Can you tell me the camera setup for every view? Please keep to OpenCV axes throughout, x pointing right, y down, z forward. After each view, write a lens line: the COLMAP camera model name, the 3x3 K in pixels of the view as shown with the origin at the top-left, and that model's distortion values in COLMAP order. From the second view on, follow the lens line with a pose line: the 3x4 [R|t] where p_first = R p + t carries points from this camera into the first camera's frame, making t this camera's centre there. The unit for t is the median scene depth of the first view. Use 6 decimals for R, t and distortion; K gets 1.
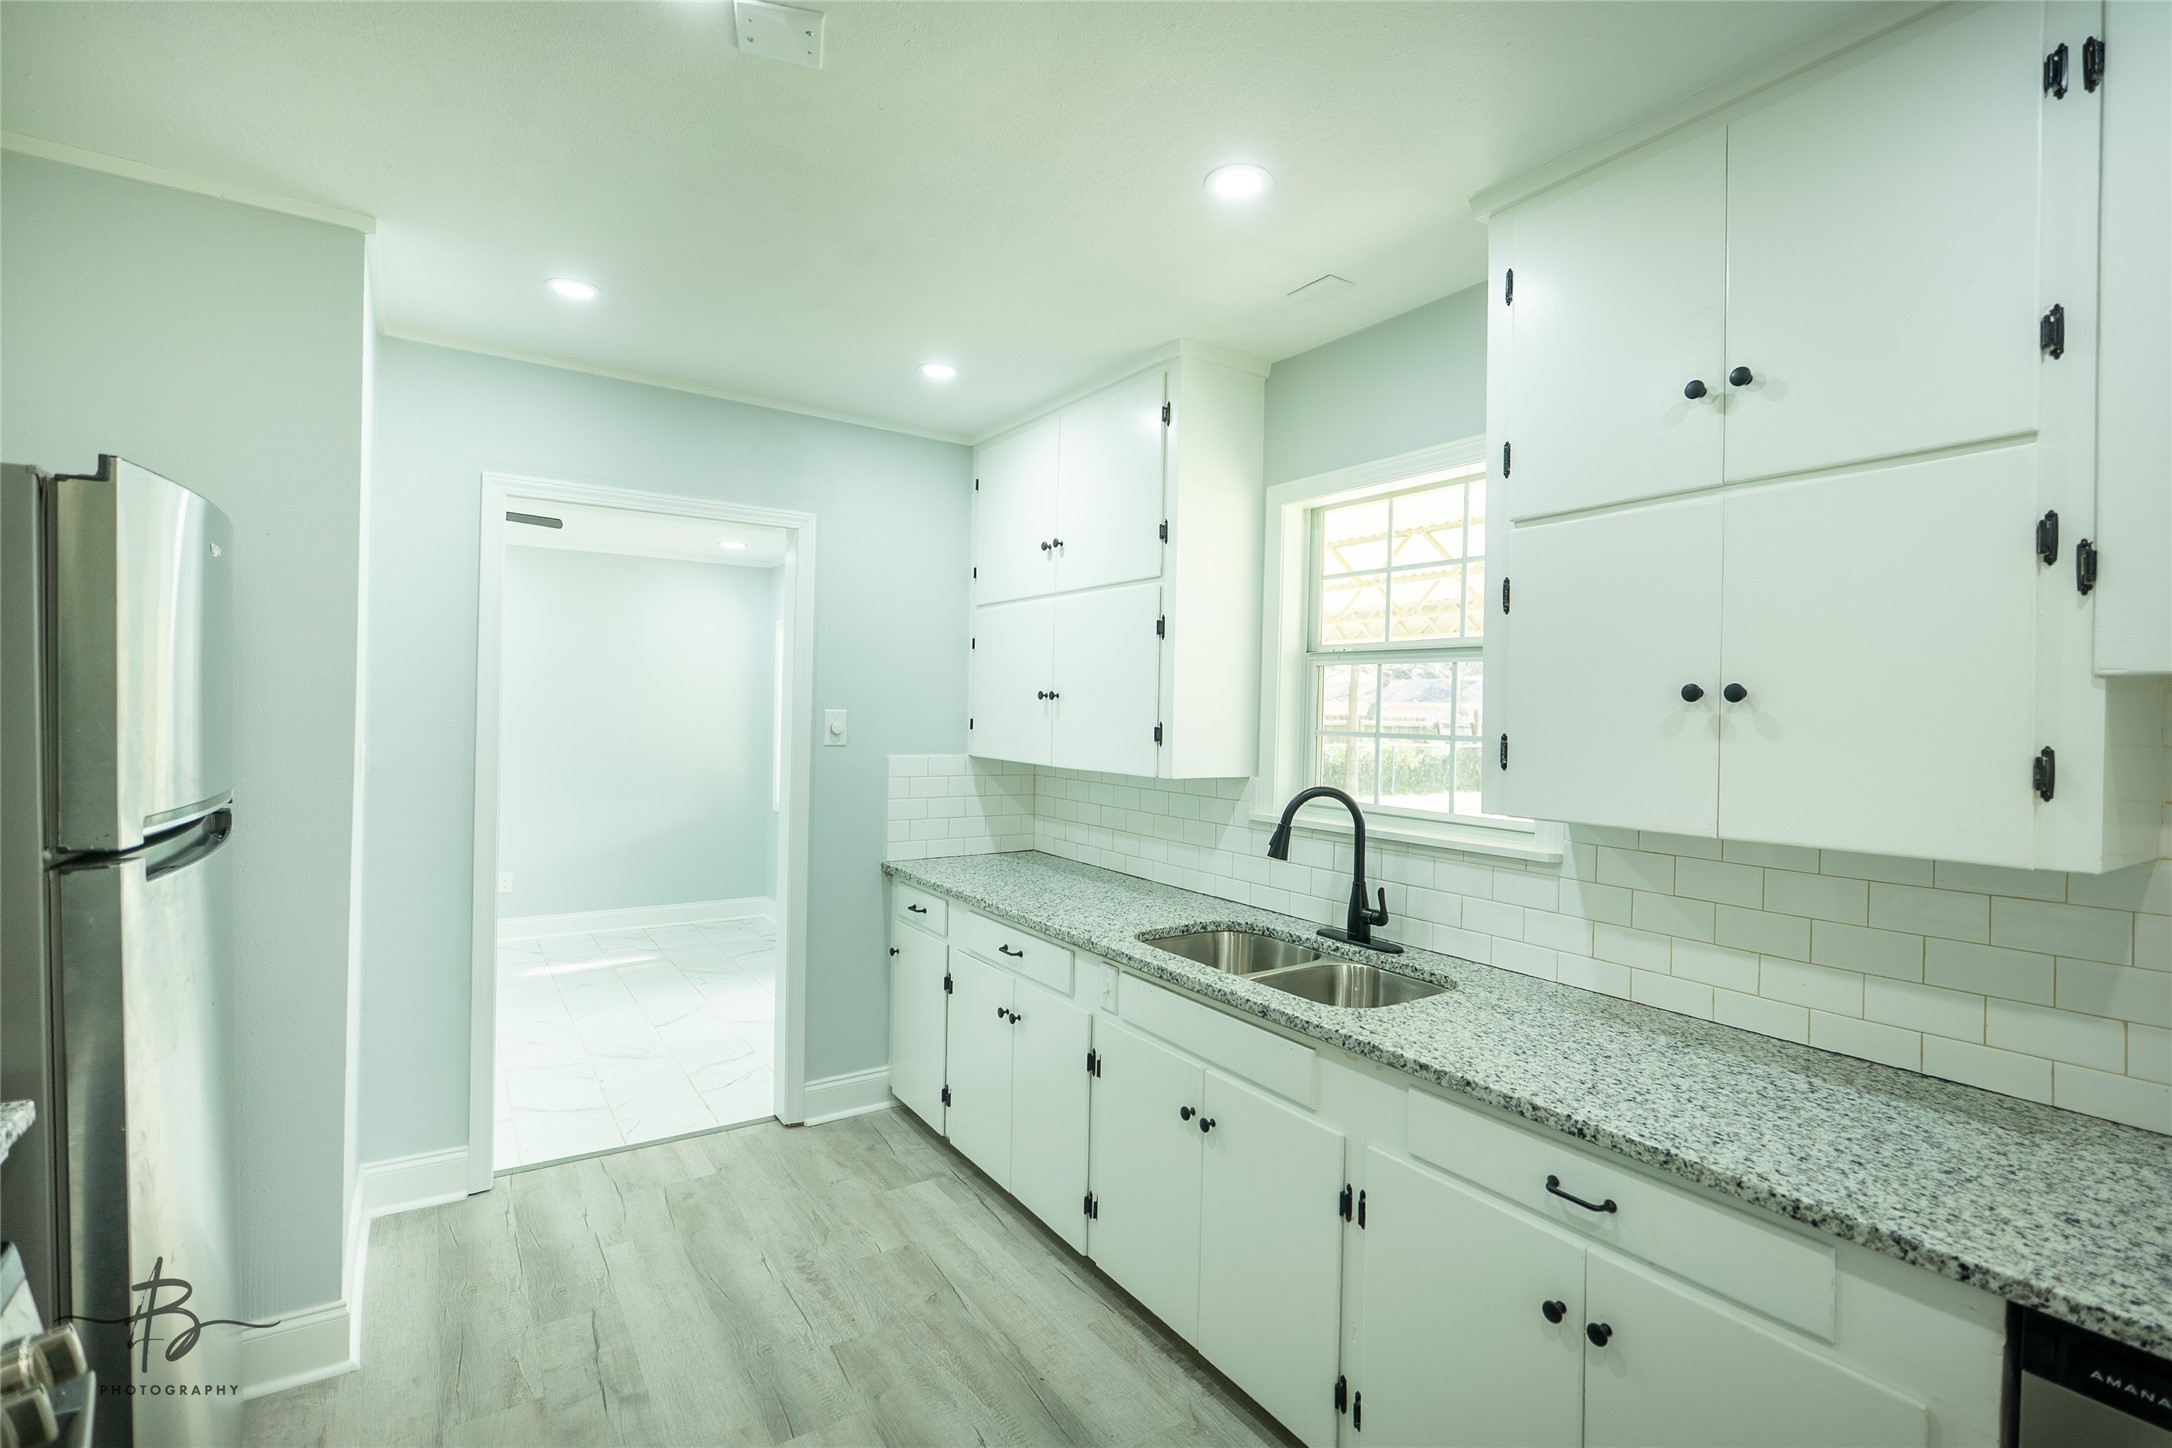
lens RADIAL K [[972.0, 0, 1088.8], [0, 972.0, 717.6], [0, 0, 1]] dist [-0.017744, 0.001778]
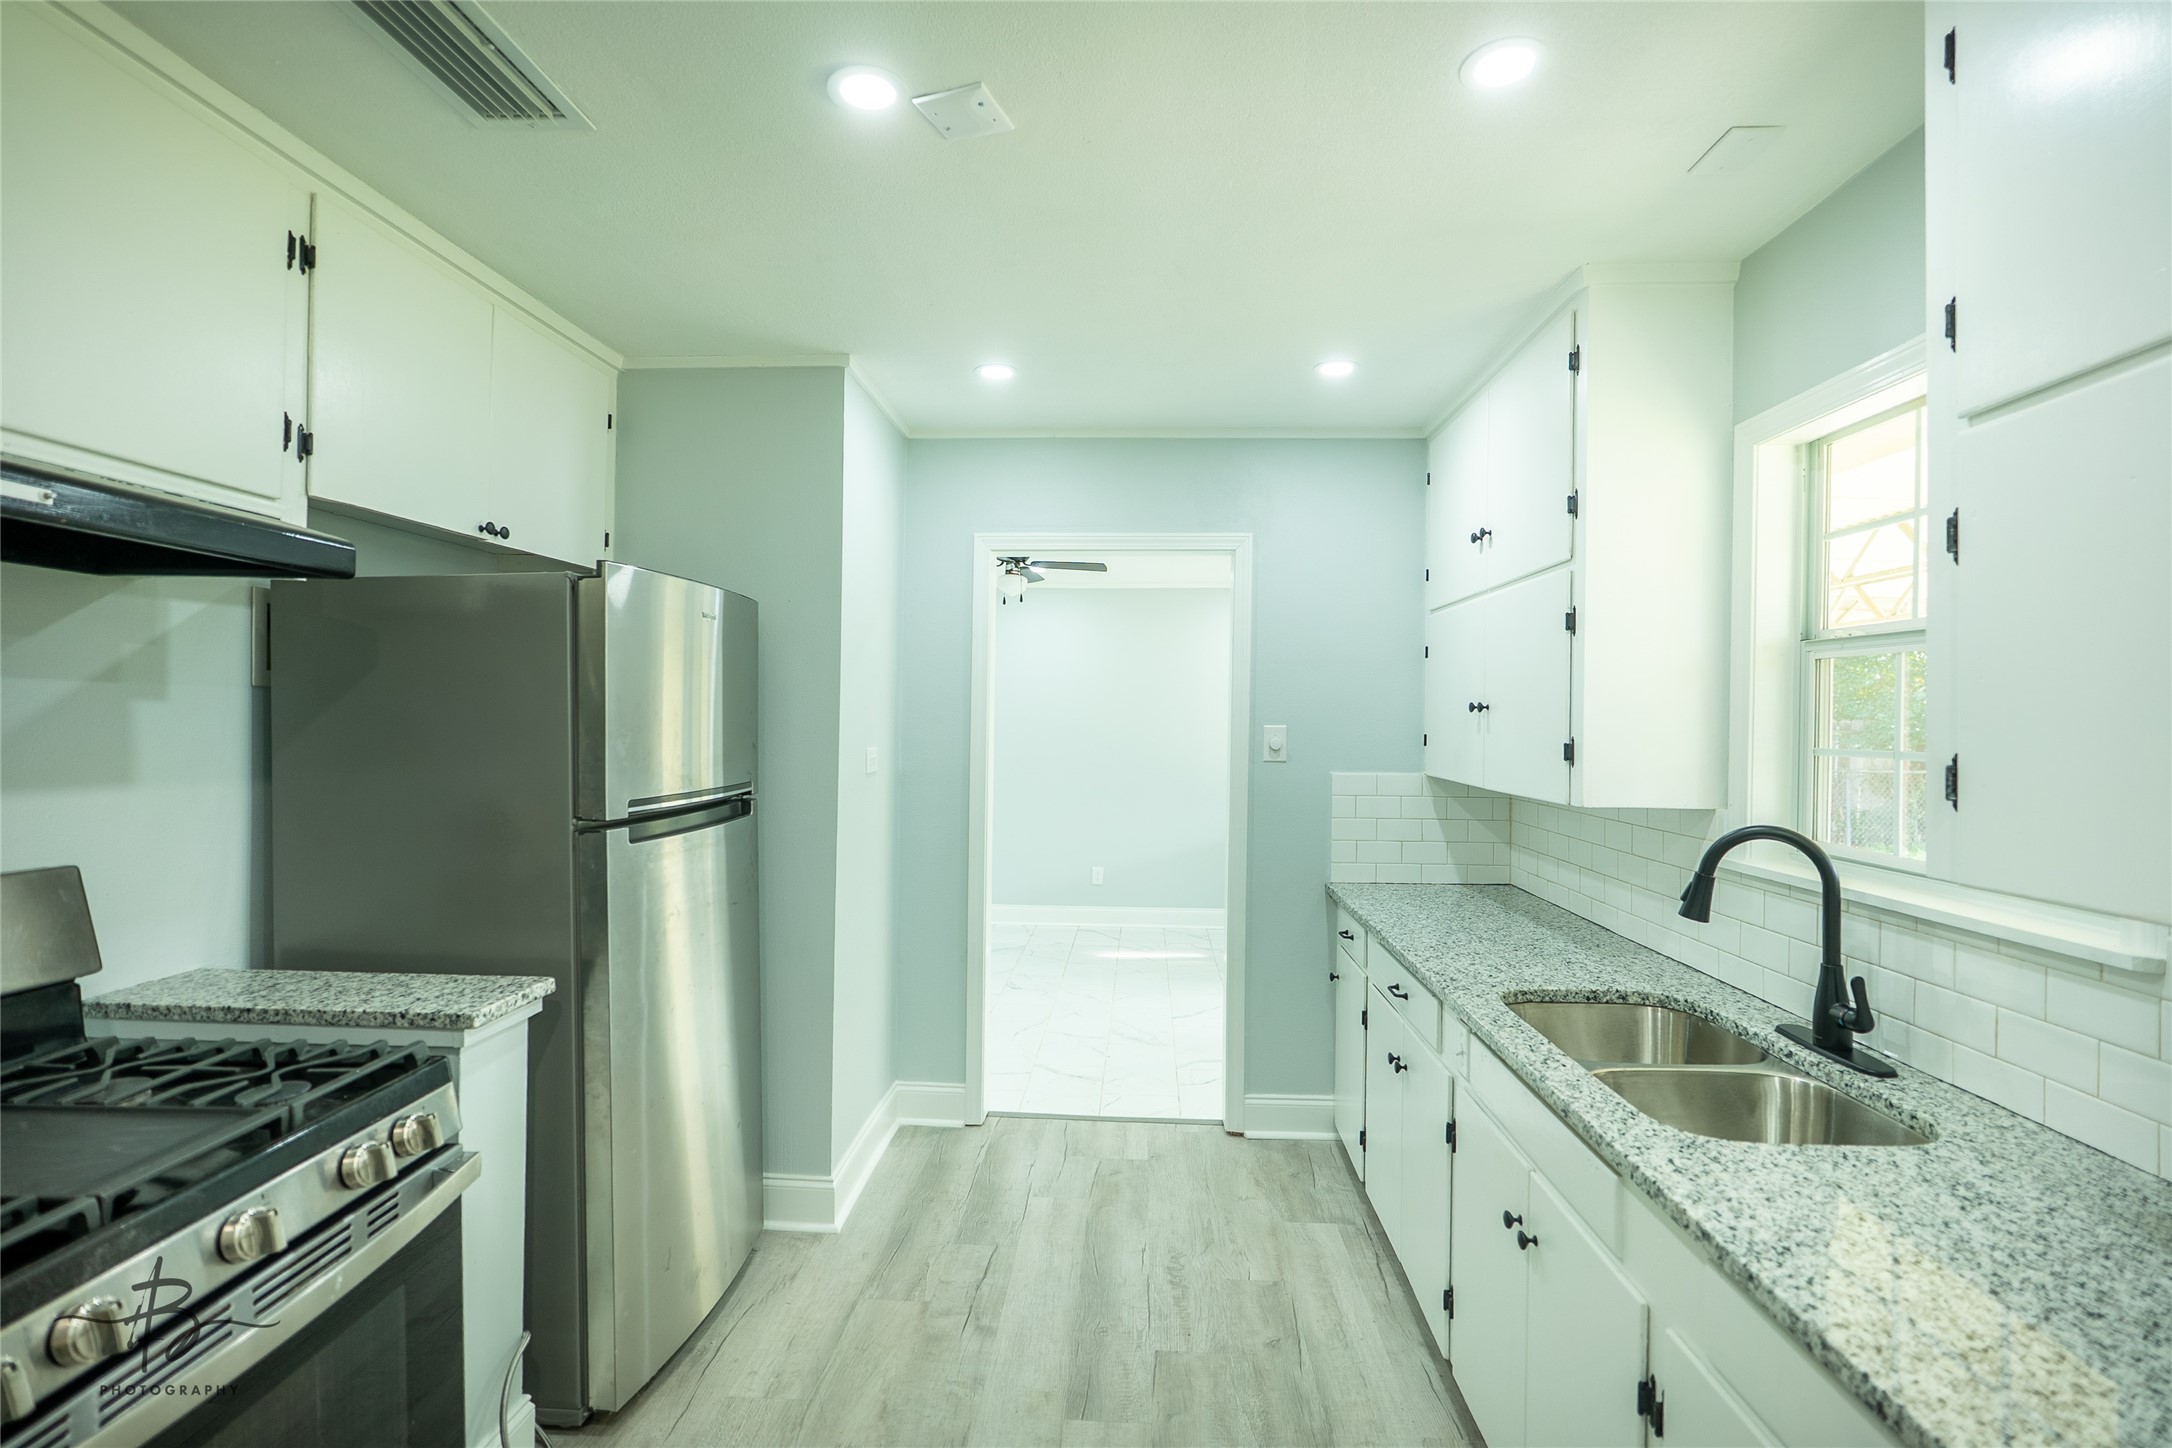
lens RADIAL K [[972.0, 0, 1088.8], [0, 972.0, 717.6], [0, 0, 1]] dist [-0.017744, 0.001778]
pose [[0.800535, -0.013143, -0.599142, 0.236315], [0.002290, 0.999819, -0.018873, 0.002635], [0.599281, 0.013736, 0.800421, 0.107007]]
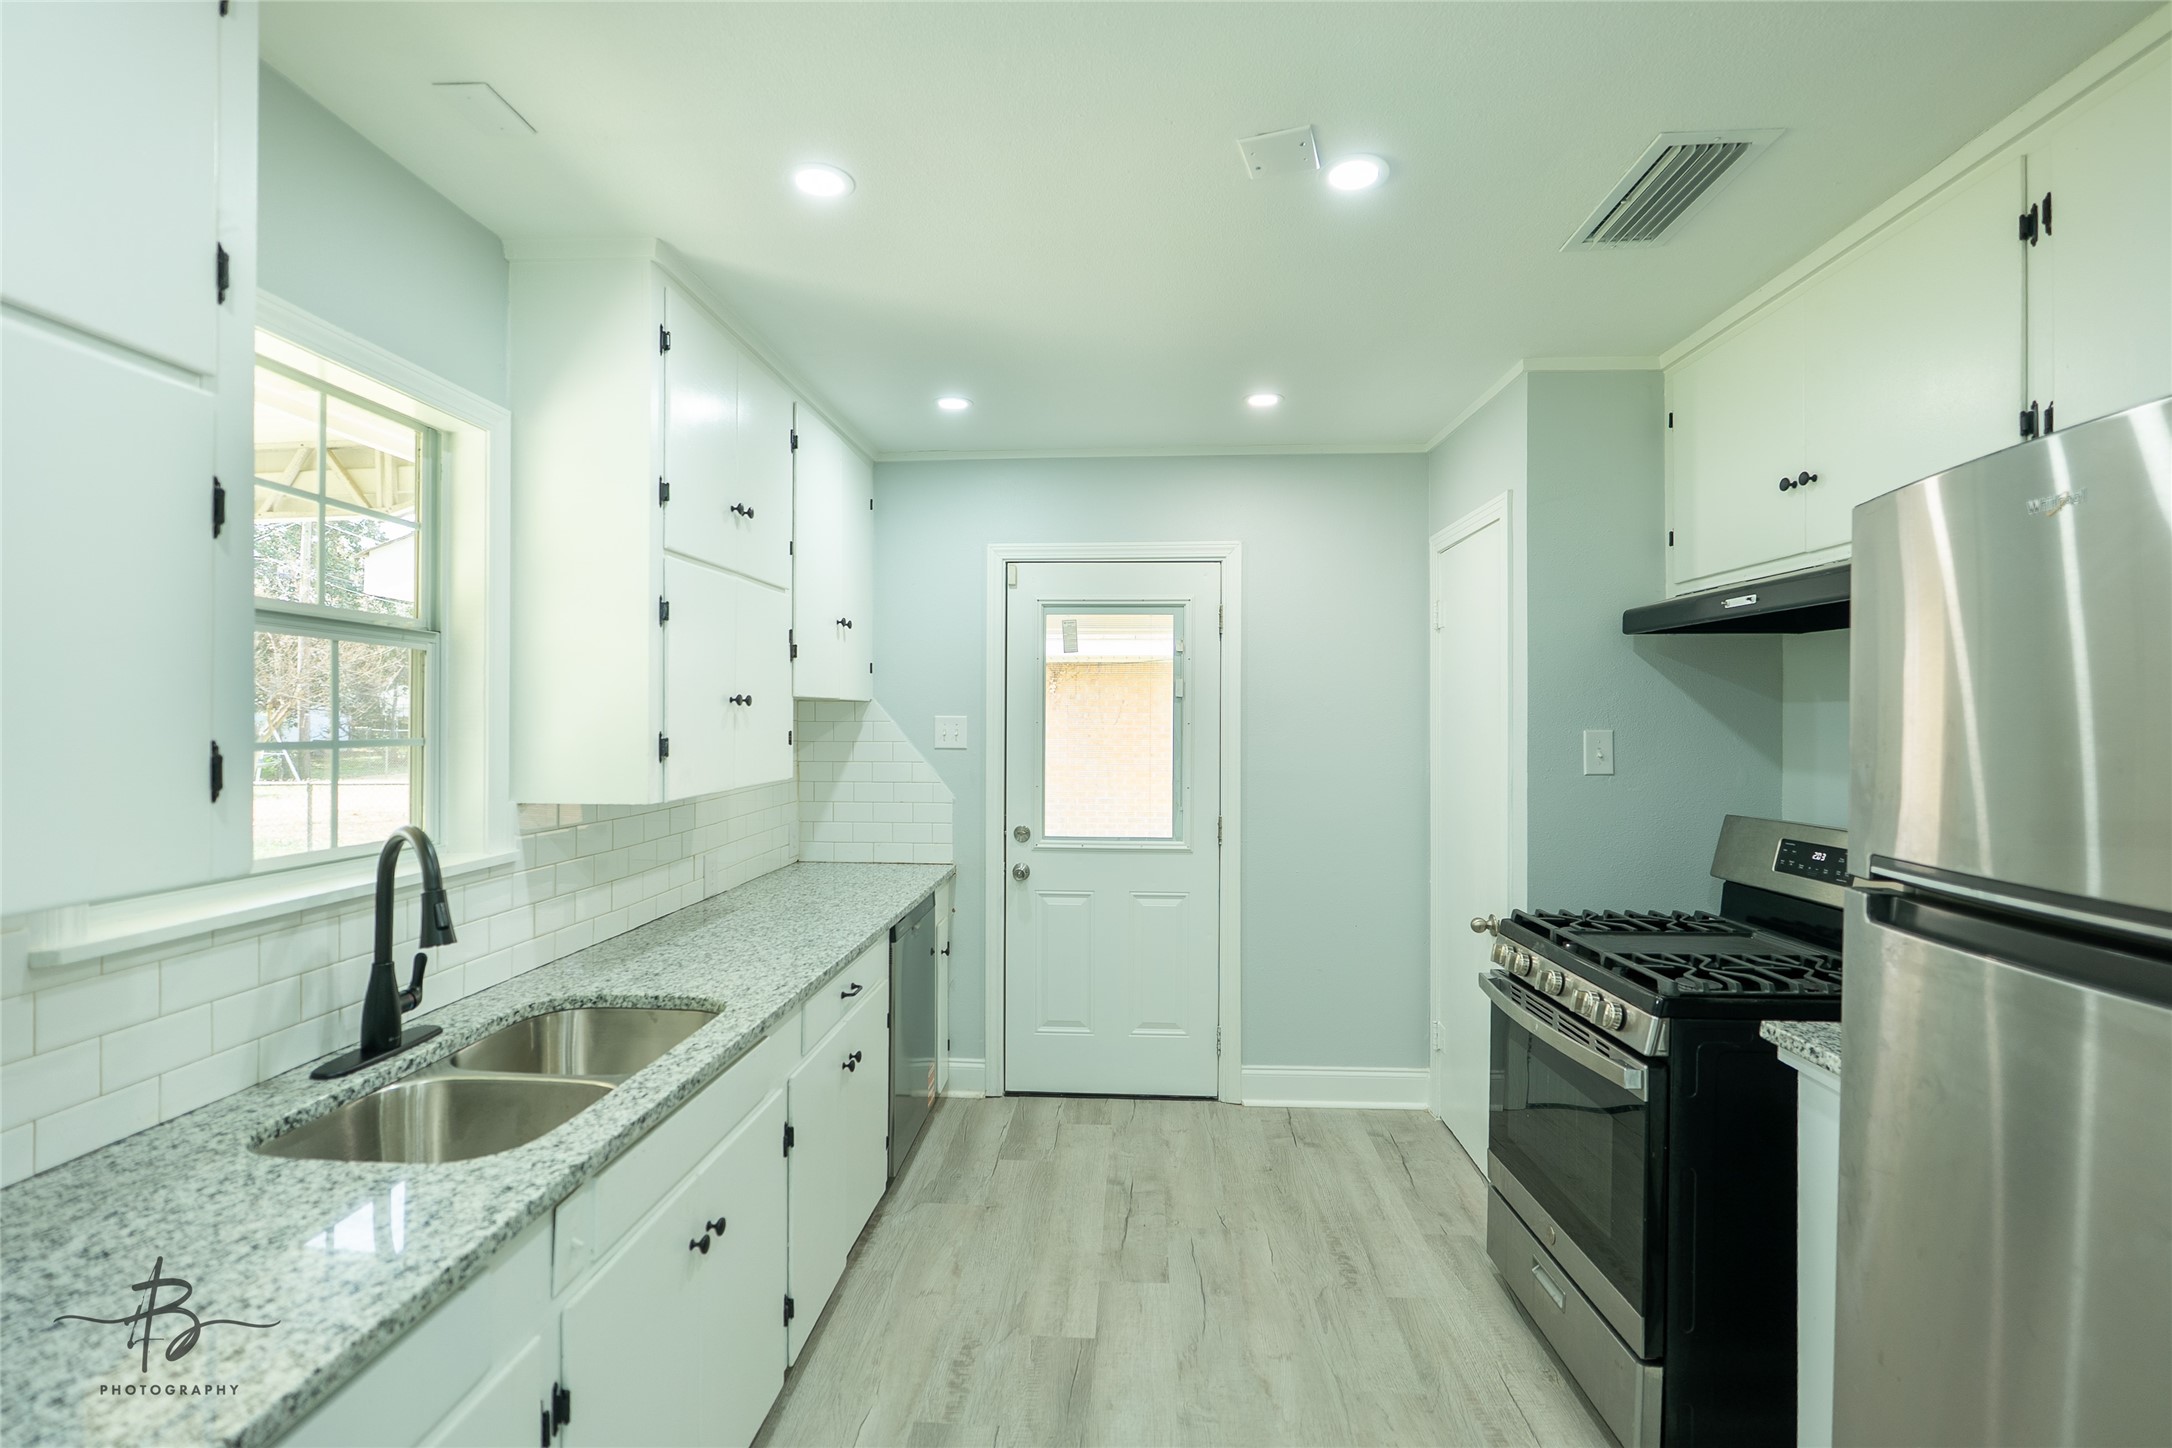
lens RADIAL K [[986.2, 0, 1091.7], [0, 986.2, 719.0], [0, 0, 1]] dist [-0.010840, 0.000685]
pose [[-0.802958, -0.024073, 0.595549, -0.456416], [-0.017201, 0.999704, 0.017218, -0.018094], [-0.595788, 0.003581, -0.803134, 1.103829]]
